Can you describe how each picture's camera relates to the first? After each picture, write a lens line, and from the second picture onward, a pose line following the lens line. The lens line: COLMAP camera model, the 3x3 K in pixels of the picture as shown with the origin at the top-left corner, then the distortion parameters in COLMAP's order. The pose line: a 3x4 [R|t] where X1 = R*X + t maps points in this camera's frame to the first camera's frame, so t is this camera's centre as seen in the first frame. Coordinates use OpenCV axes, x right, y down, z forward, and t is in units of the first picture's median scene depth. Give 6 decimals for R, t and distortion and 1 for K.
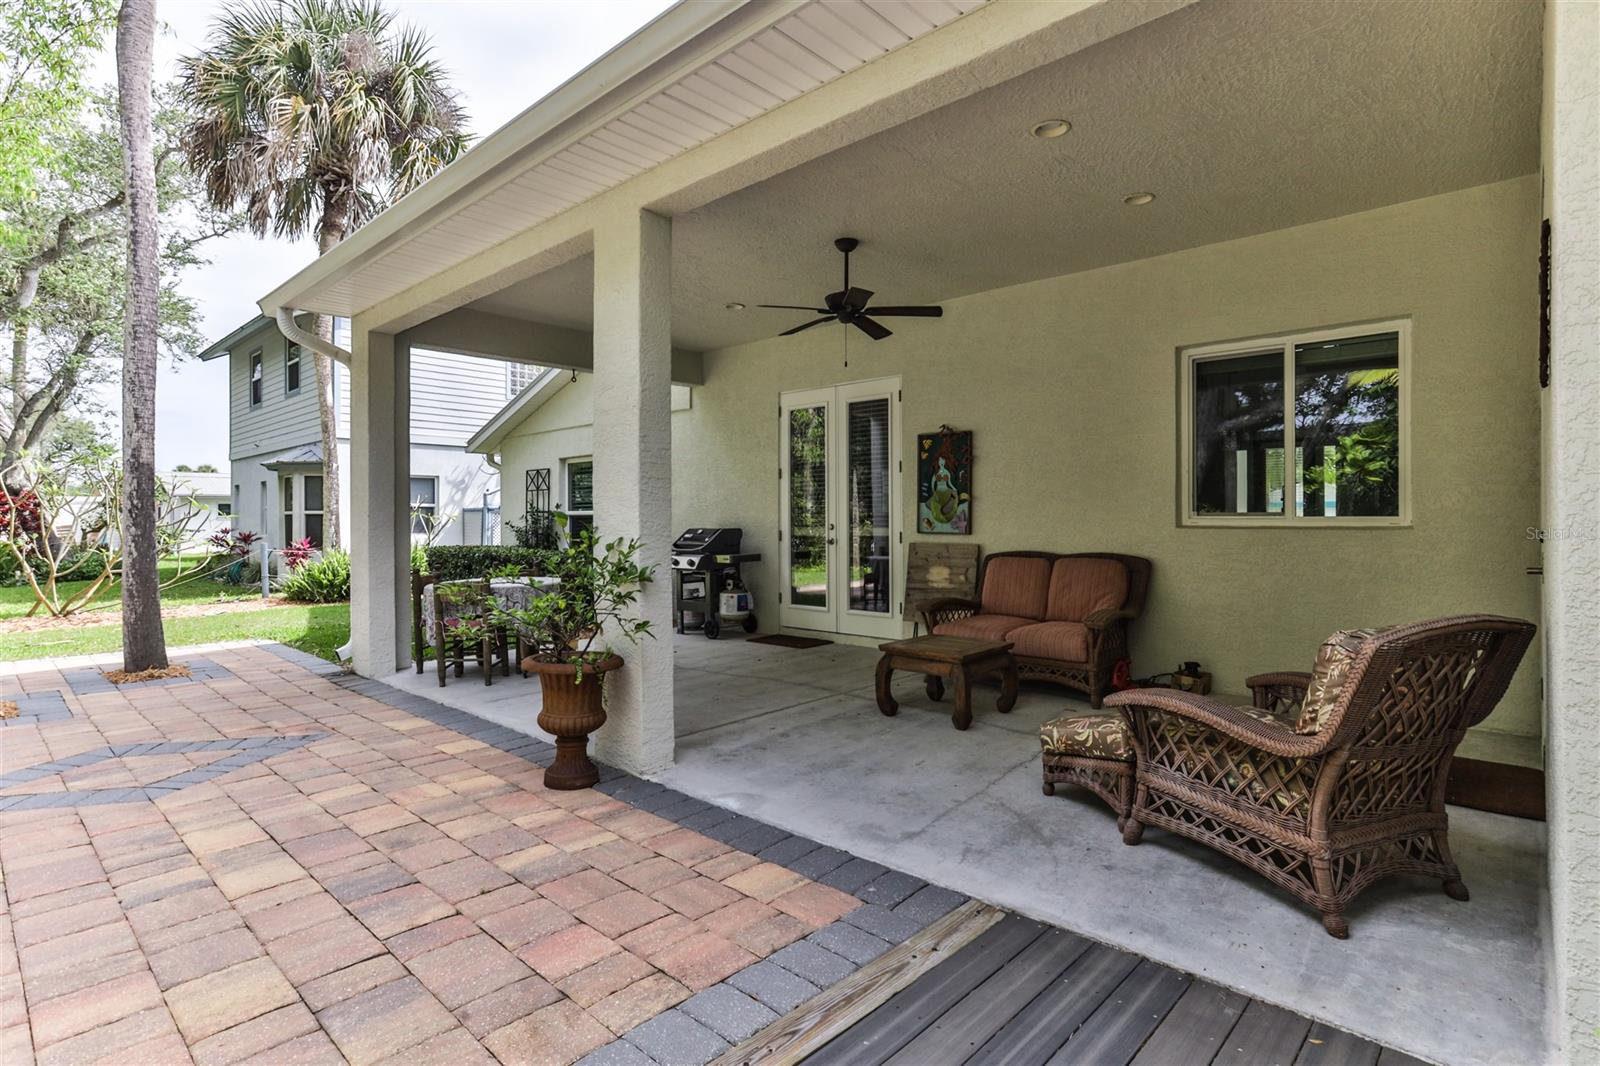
lens RADIAL K [[788.1, 0, 805.7], [0, 788.1, 525.4], [0, 0, 1]] dist [-0.007106, 0.010143]
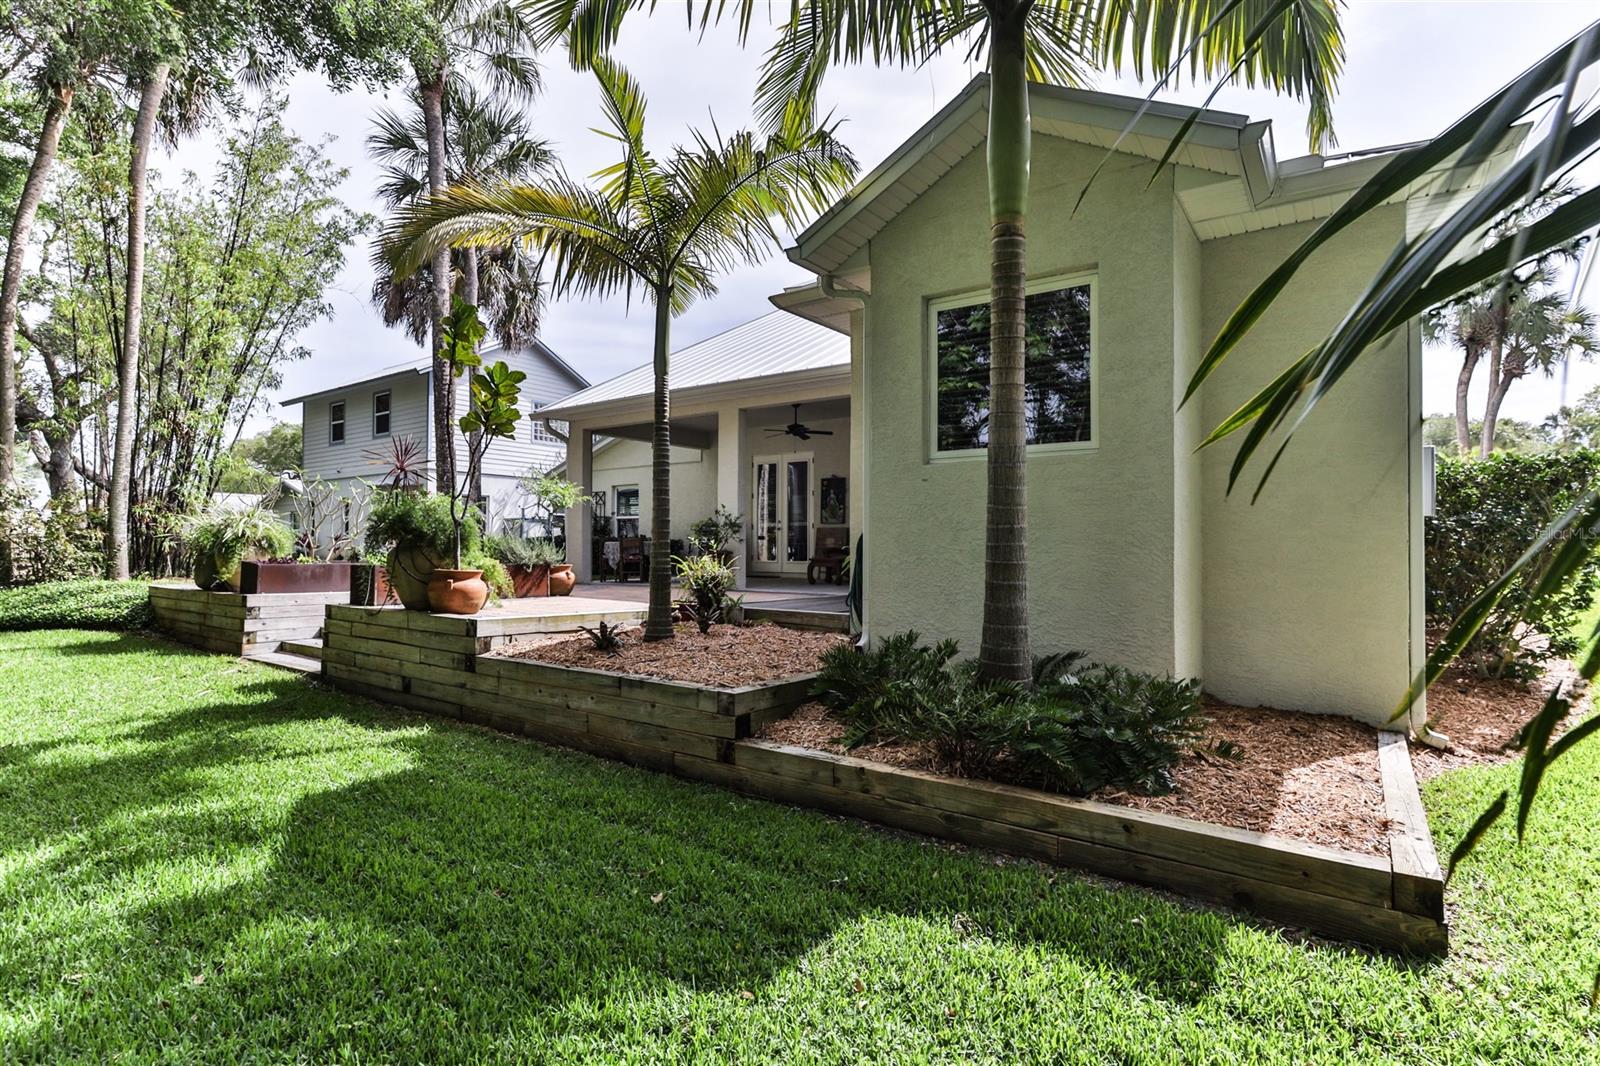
lens RADIAL K [[788.1, 0, 790.8], [0, 788.1, 540.9], [0, 0, 1]] dist [-0.007106, 0.010143]
pose [[0.992089, 0.011783, 0.124986, -0.222714], [-0.009331, 0.999753, -0.020191, 0.107331], [-0.125193, 0.018865, 0.991953, -1.211205]]
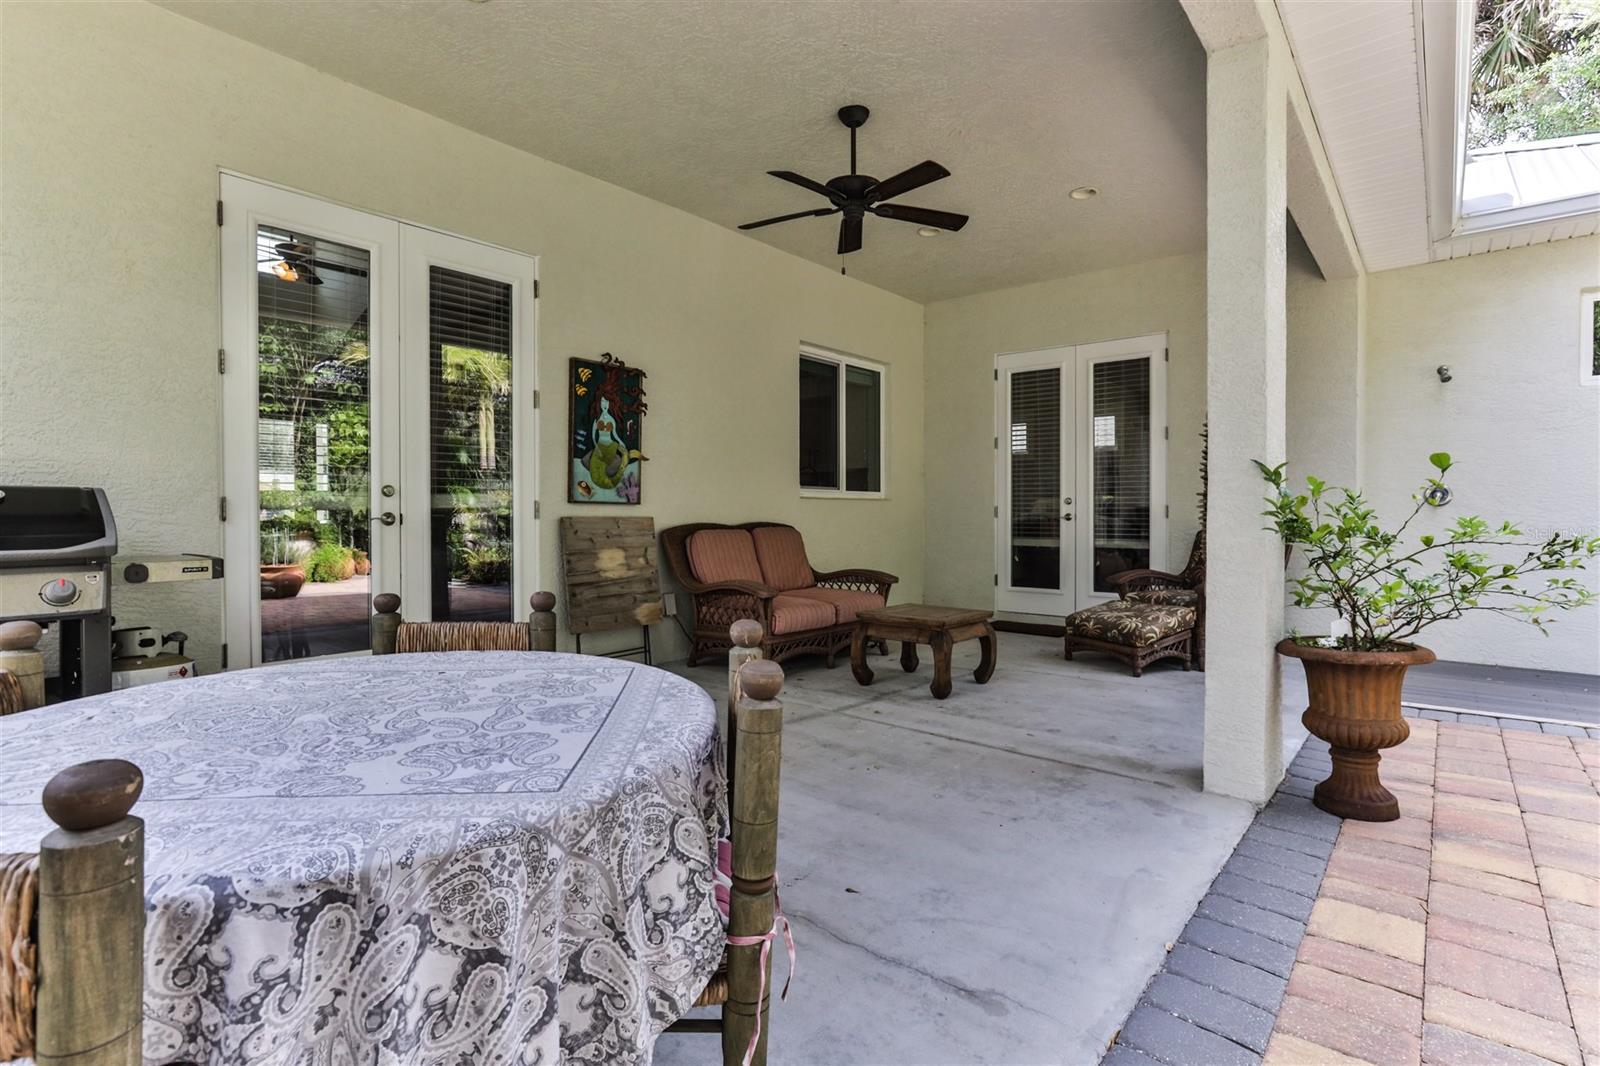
lens RADIAL K [[788.1, 0, 804.7], [0, 788.1, 522.0], [0, 0, 1]] dist [-0.007106, 0.010143]
pose [[-0.051767, -0.010276, 0.998606, -0.557846], [0.007490, 0.999915, 0.010678, 0.021128], [-0.998631, 0.008032, -0.051686, 0.855159]]
